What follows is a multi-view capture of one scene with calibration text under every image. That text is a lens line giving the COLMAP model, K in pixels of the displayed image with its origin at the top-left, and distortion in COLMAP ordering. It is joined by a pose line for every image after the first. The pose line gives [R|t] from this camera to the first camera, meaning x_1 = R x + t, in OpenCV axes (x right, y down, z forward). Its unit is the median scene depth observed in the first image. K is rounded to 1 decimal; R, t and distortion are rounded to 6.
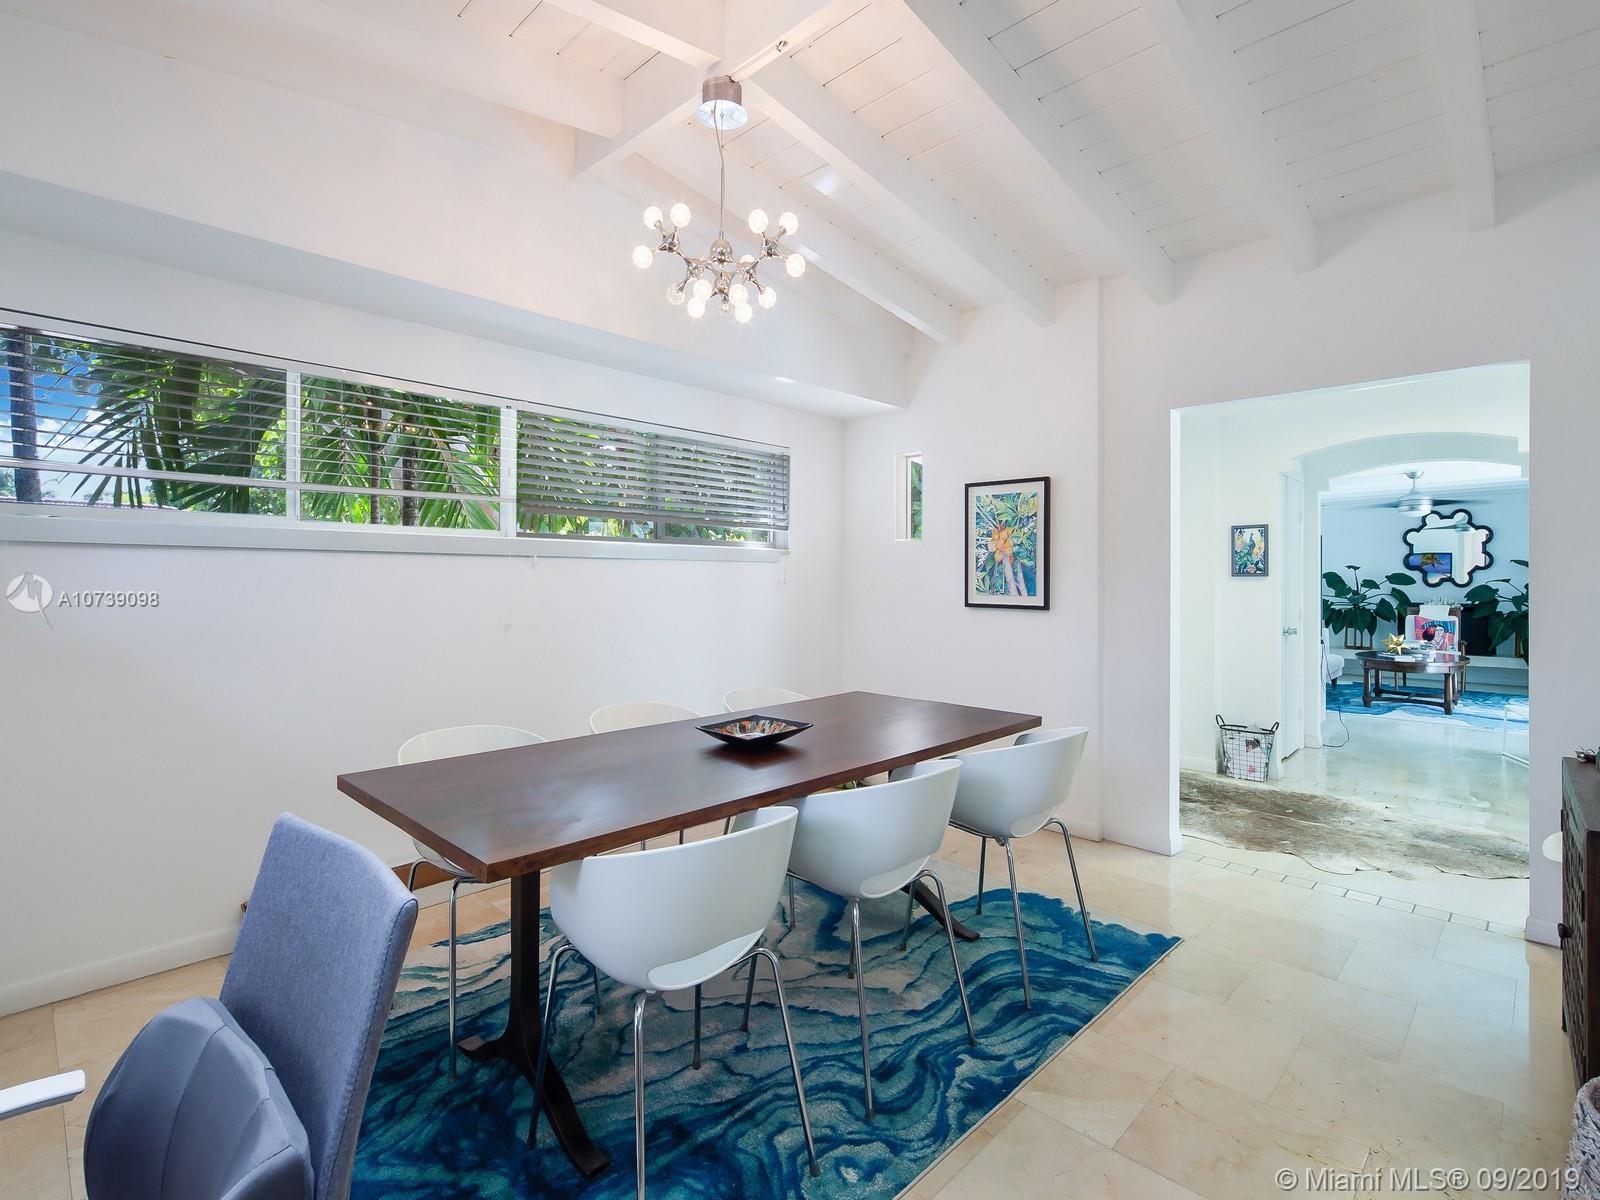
lens RADIAL K [[759.7, 0, 799.4], [0, 759.7, 589.2], [0, 0, 1]] dist [0.008438, -0.005997]
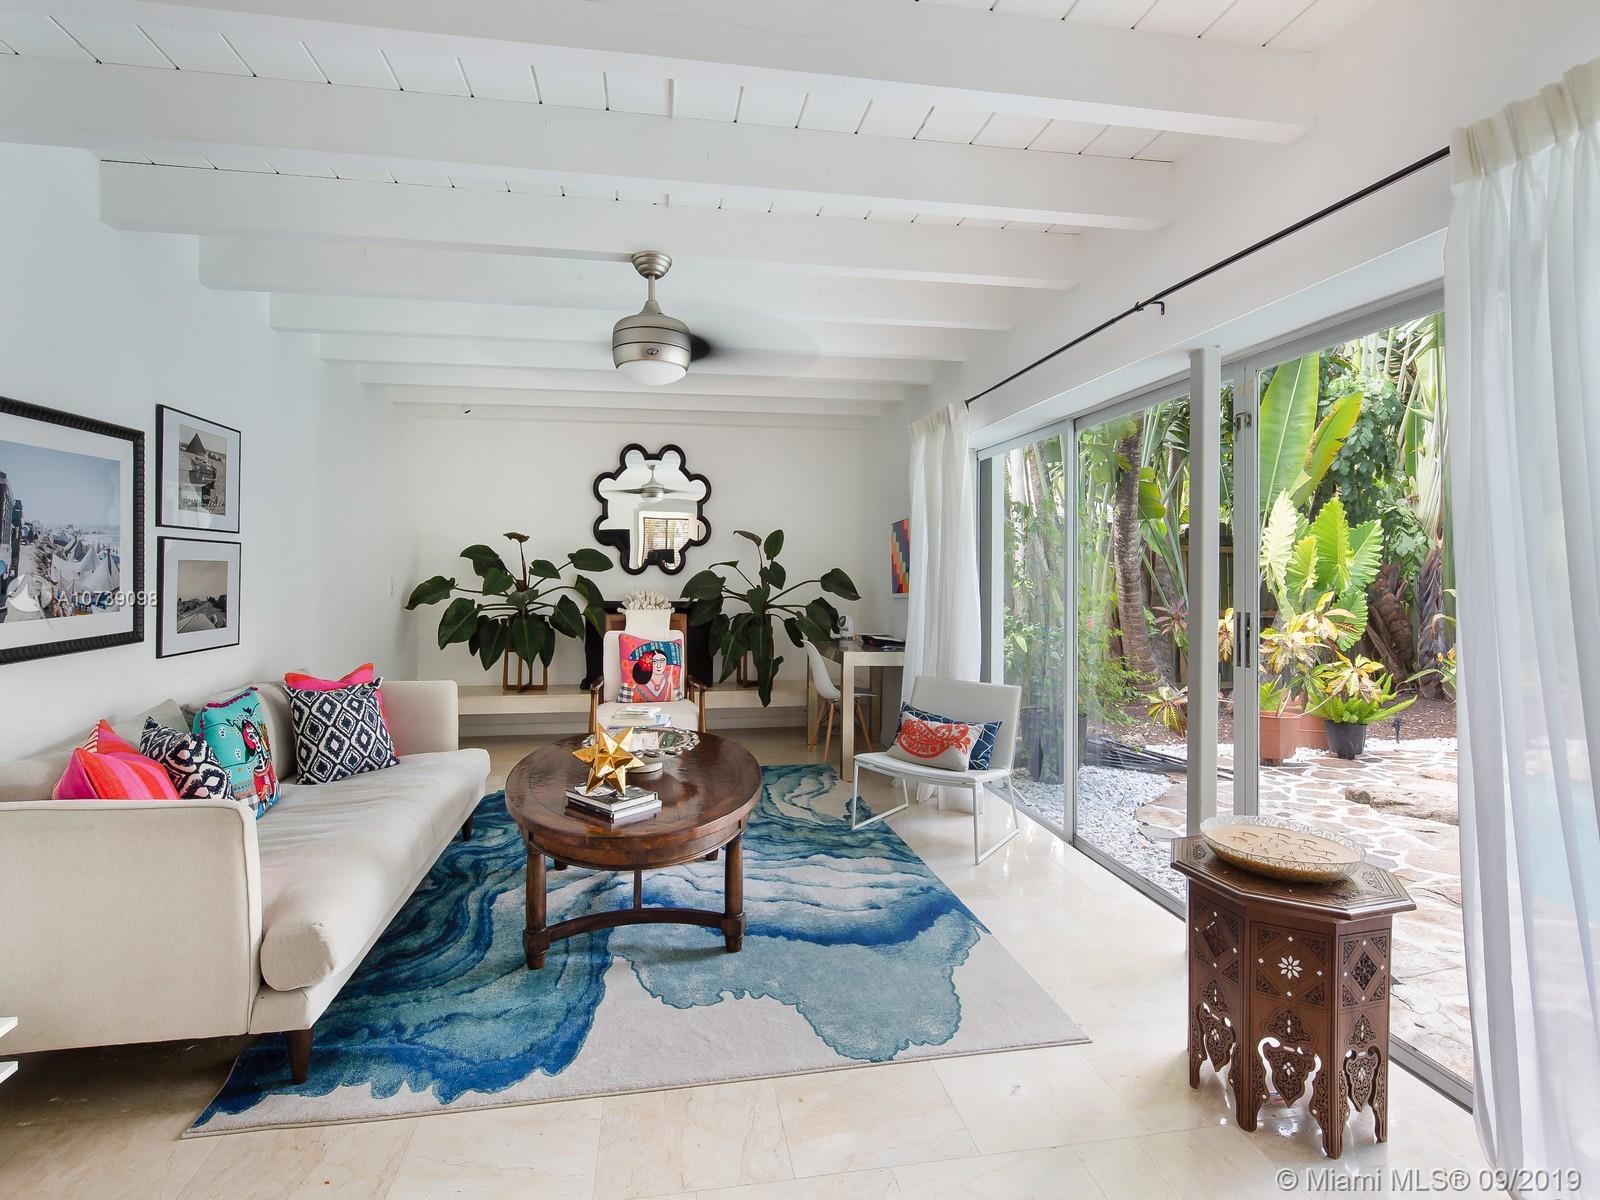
lens RADIAL K [[759.7, 0, 776.0], [0, 759.7, 556.8], [0, 0, 1]] dist [0.008438, -0.005997]
pose [[0.589072, 0.016137, 0.807919, 0.421355], [0.000121, 0.999799, -0.020058, -0.004432], [-0.808080, 0.011914, 0.588952, 0.564517]]
